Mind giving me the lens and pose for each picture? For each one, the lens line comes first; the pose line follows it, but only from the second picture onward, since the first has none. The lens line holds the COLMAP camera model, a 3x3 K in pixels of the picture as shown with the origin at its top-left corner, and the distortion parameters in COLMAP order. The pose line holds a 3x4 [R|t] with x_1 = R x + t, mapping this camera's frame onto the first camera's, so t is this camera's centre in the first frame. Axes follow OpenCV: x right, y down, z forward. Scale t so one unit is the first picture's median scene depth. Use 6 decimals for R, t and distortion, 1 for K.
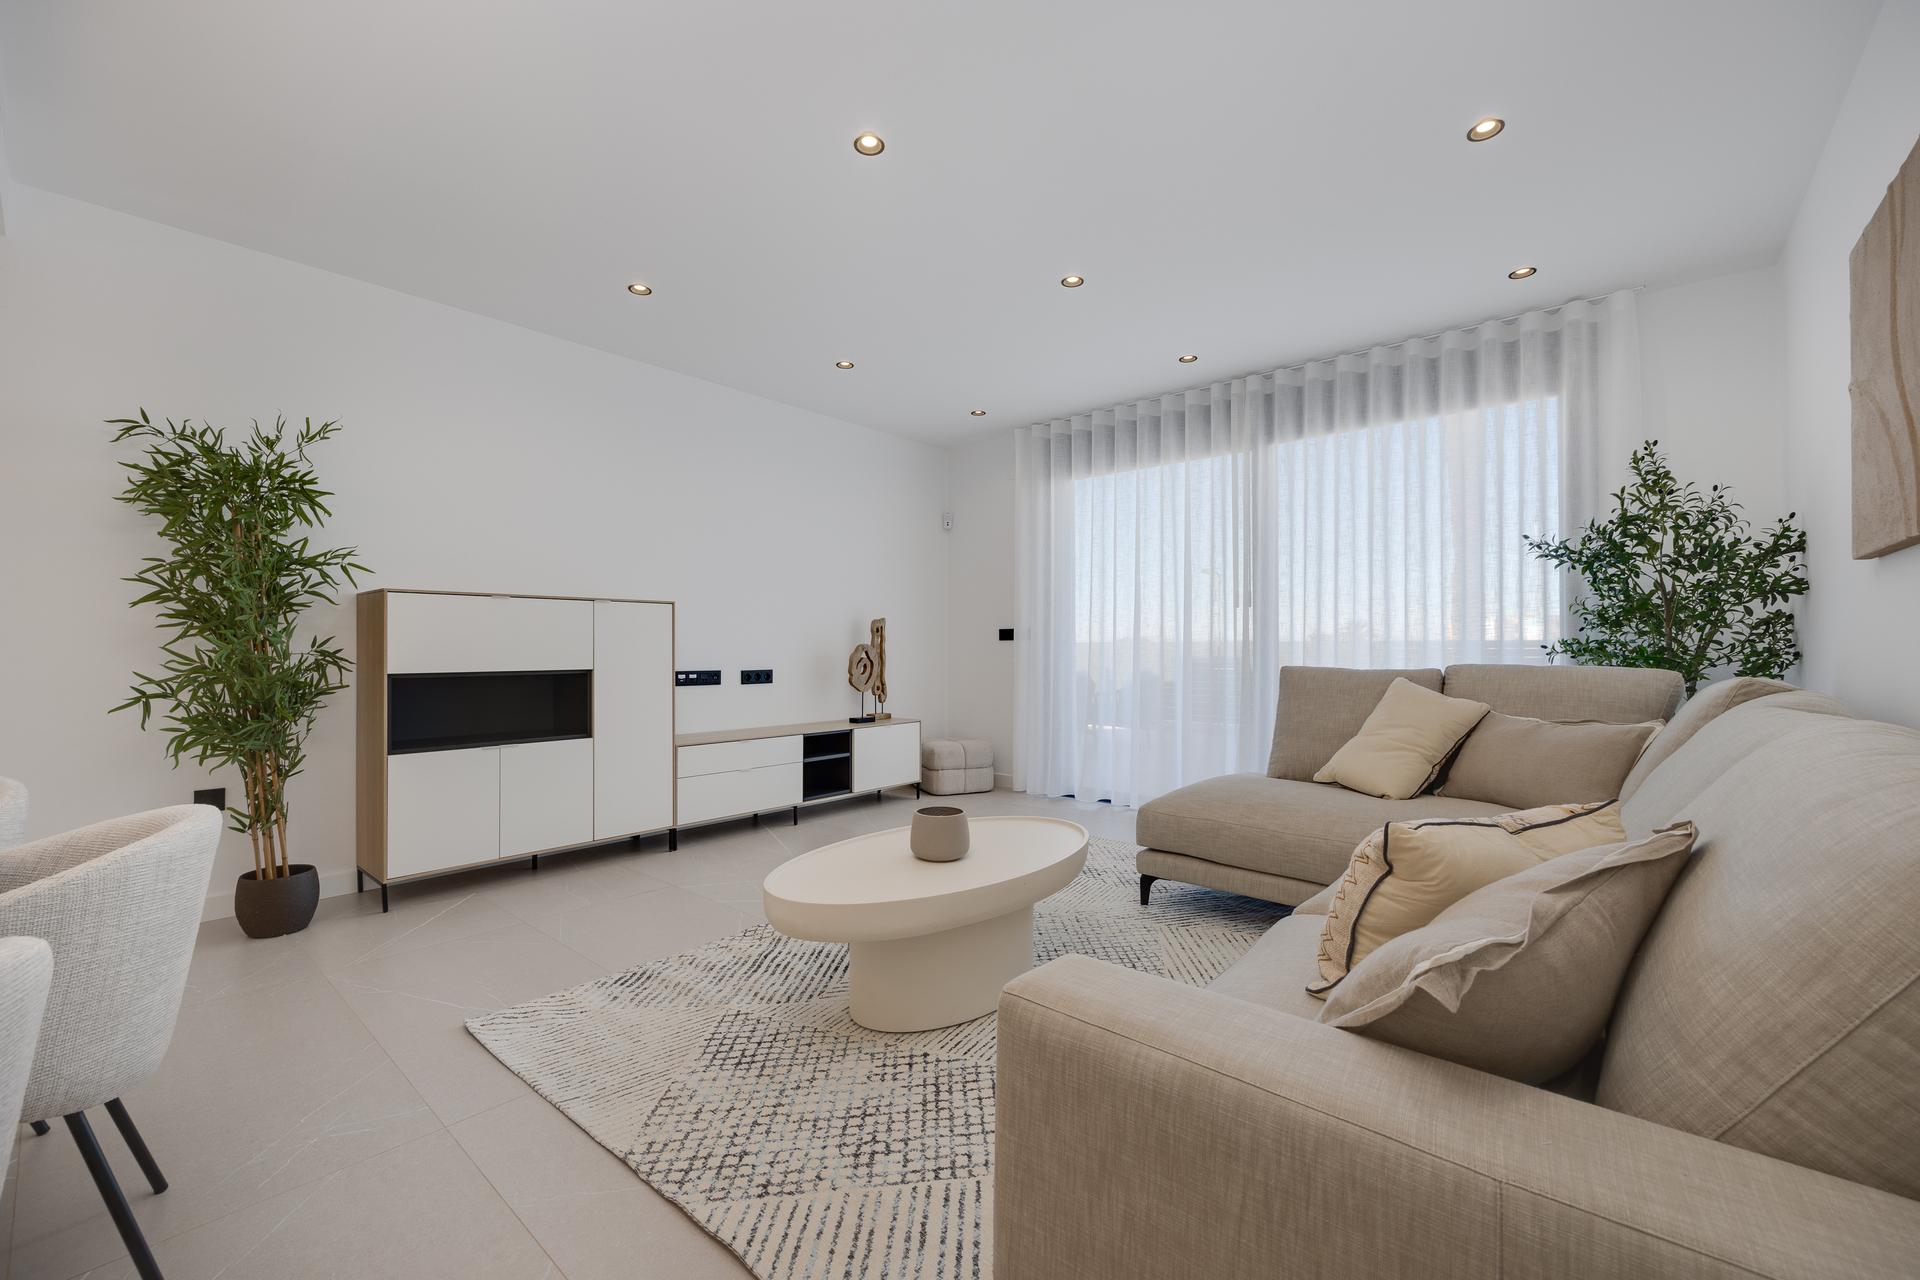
lens RADIAL K [[788.2, 0, 952.8], [0, 788.2, 646.5], [0, 0, 1]] dist [-0.003016, -0.000132]
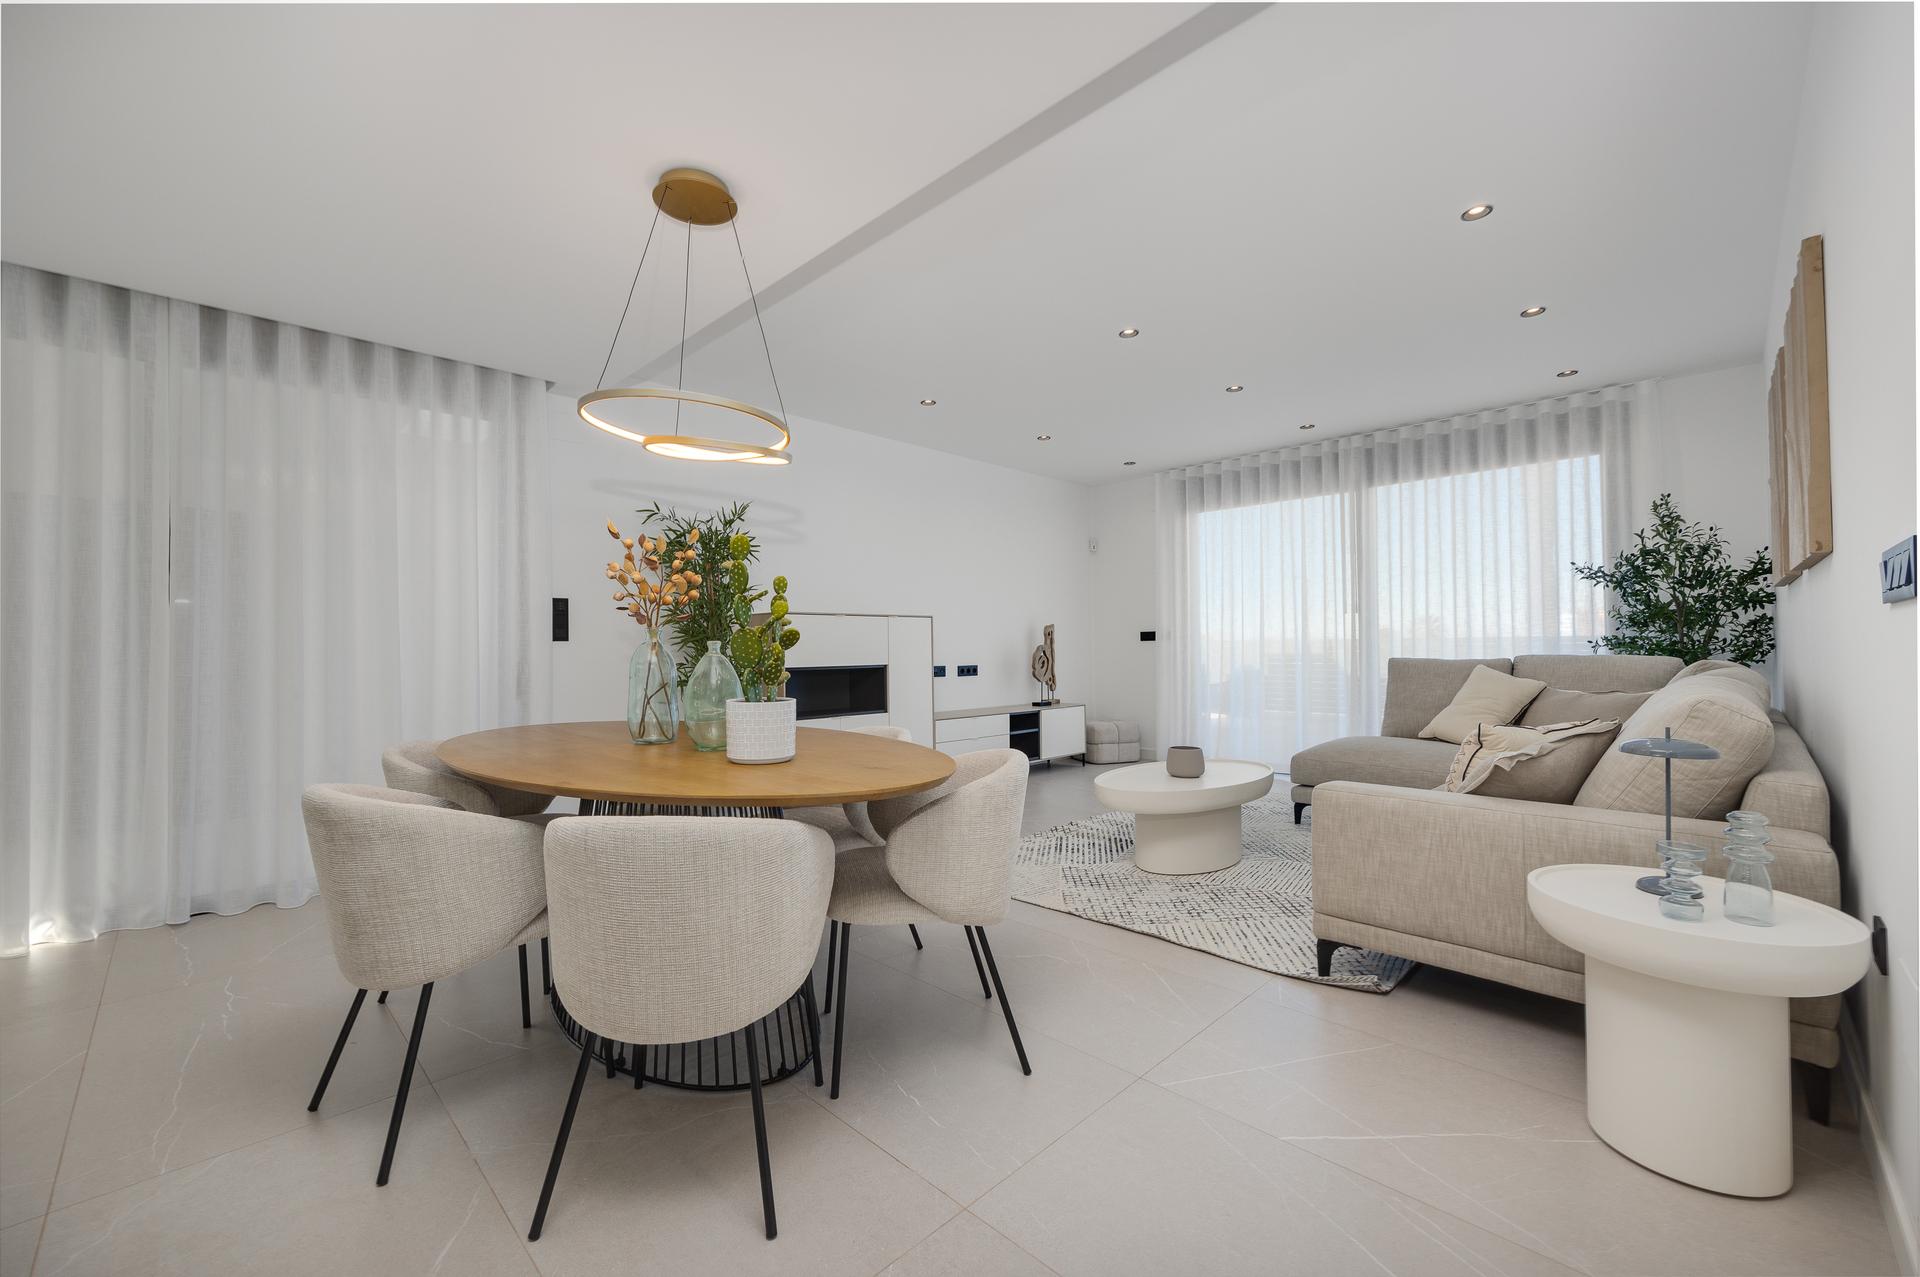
lens RADIAL K [[791.2, 0, 946.6], [0, 791.2, 638.0], [0, 0, 1]] dist [-0.000108, 0.000198]
pose [[0.997388, -0.011029, -0.071377, -0.291192], [0.010236, 0.999882, -0.011465, -0.002072], [0.071495, 0.010705, 0.997384, -0.494547]]
